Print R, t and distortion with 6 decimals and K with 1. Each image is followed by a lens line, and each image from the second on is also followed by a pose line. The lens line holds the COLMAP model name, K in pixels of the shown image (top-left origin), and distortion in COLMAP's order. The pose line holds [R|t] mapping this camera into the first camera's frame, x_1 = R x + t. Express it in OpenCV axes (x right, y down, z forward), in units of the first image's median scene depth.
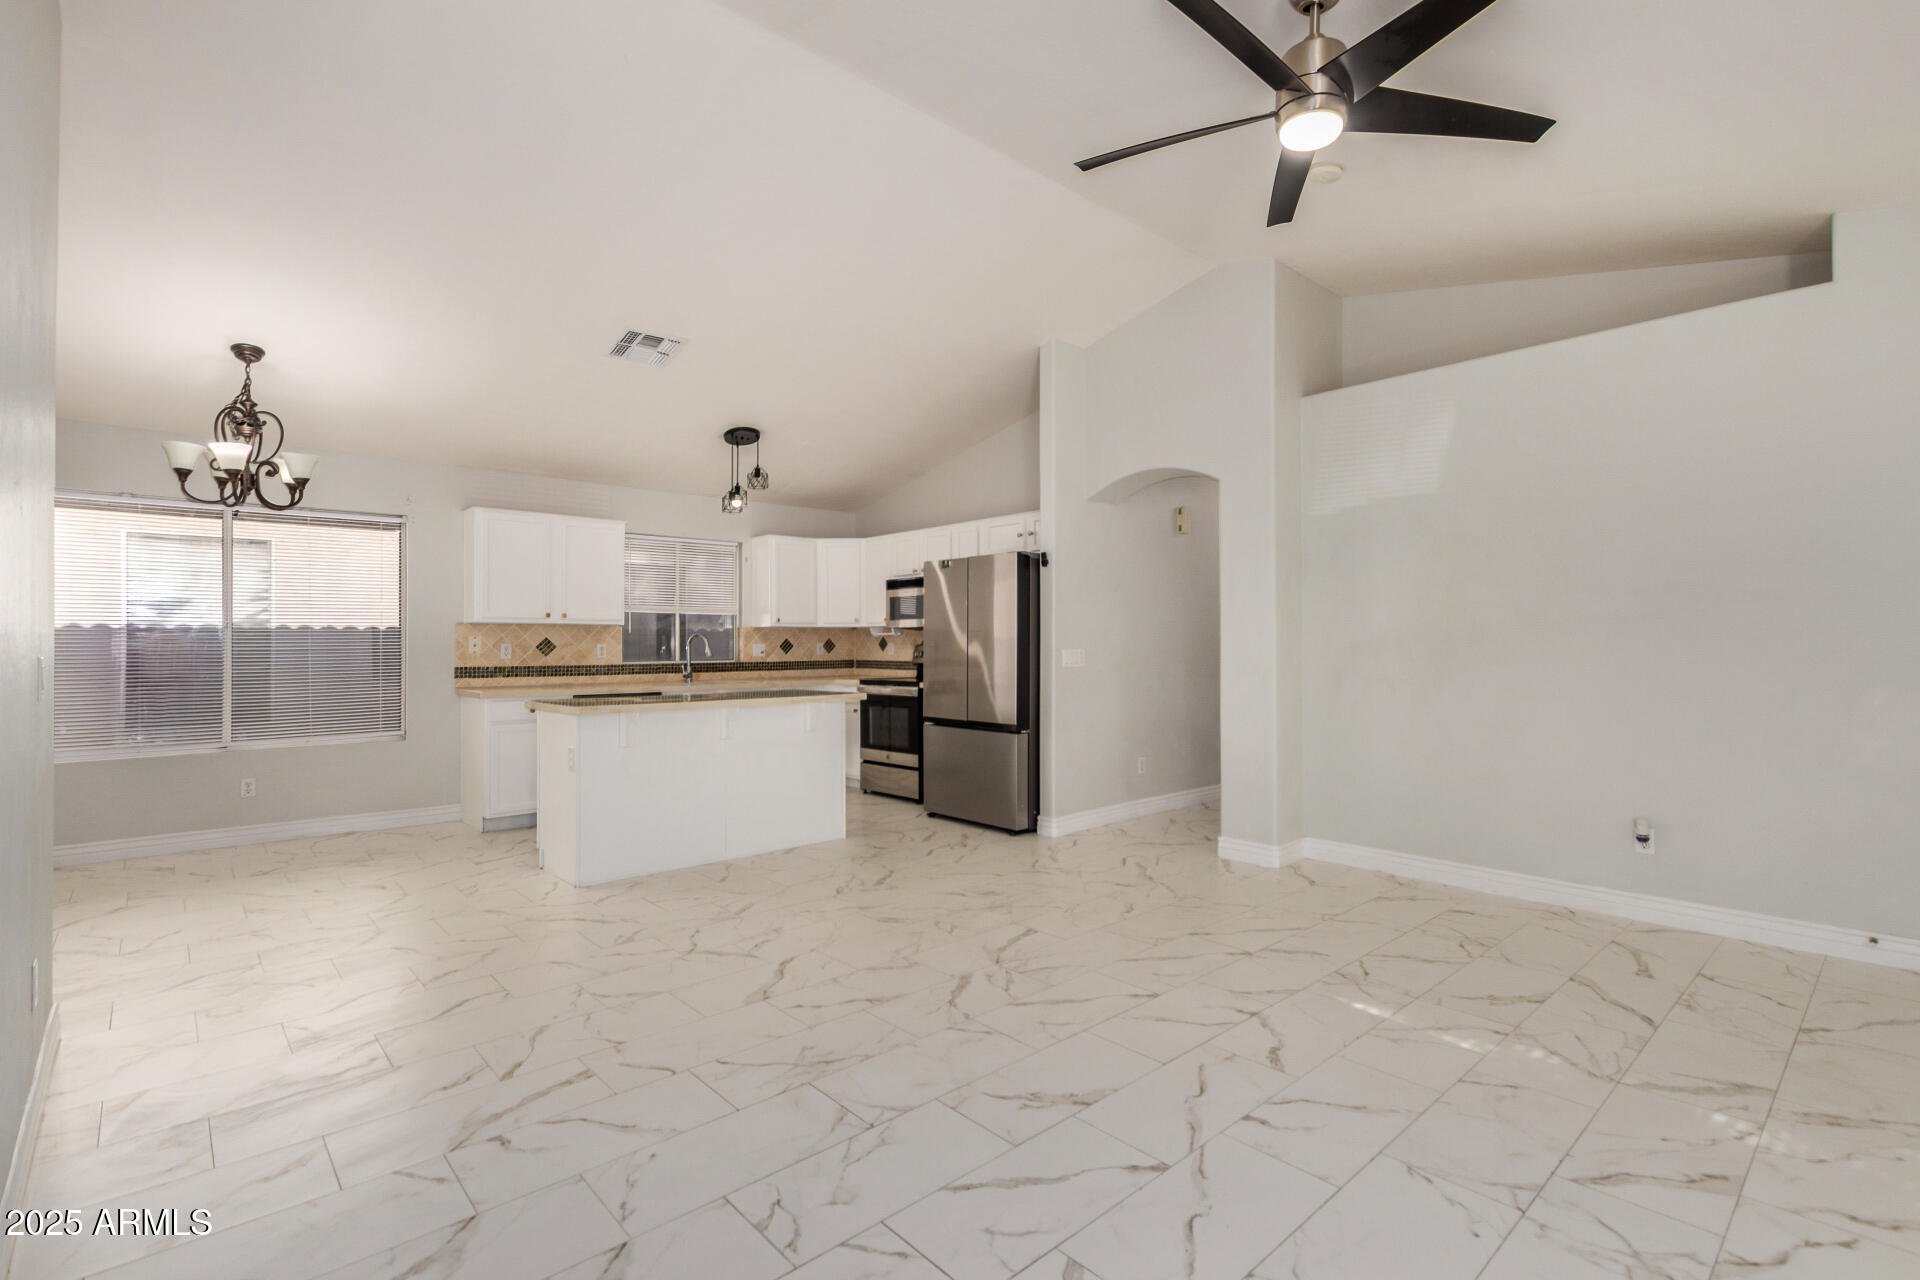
lens RADIAL K [[885.1, 0, 968.7], [0, 885.1, 637.3], [0, 0, 1]] dist [0.009987, -0.005717]
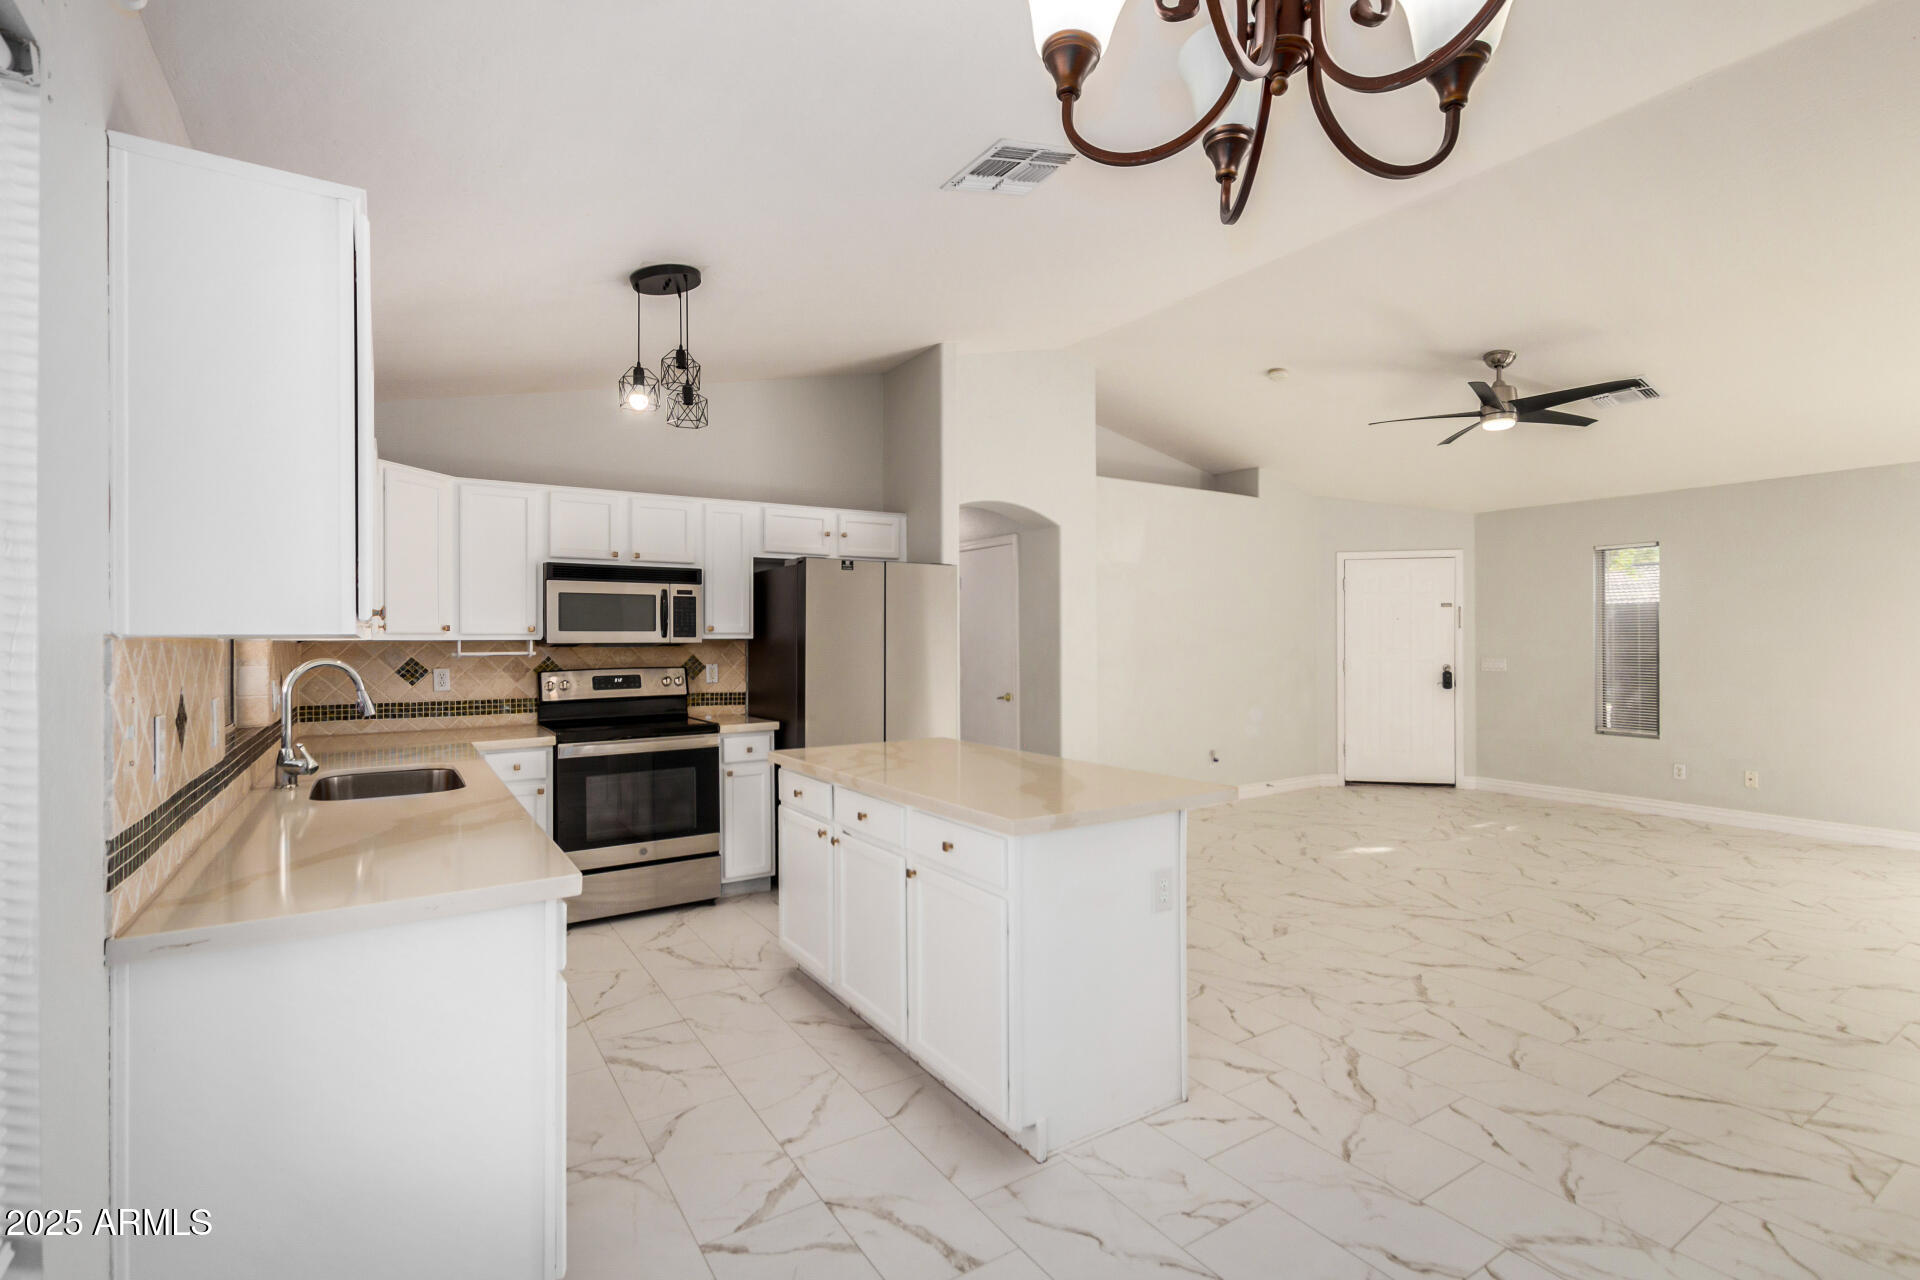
lens RADIAL K [[885.1, 0, 968.4], [0, 885.1, 638.2], [0, 0, 1]] dist [0.009987, -0.005717]
pose [[0.159433, 0.004987, 0.987196, -0.762551], [-0.005988, 0.999974, -0.004085, -0.016209], [-0.987191, -0.005260, 0.159459, 0.763323]]
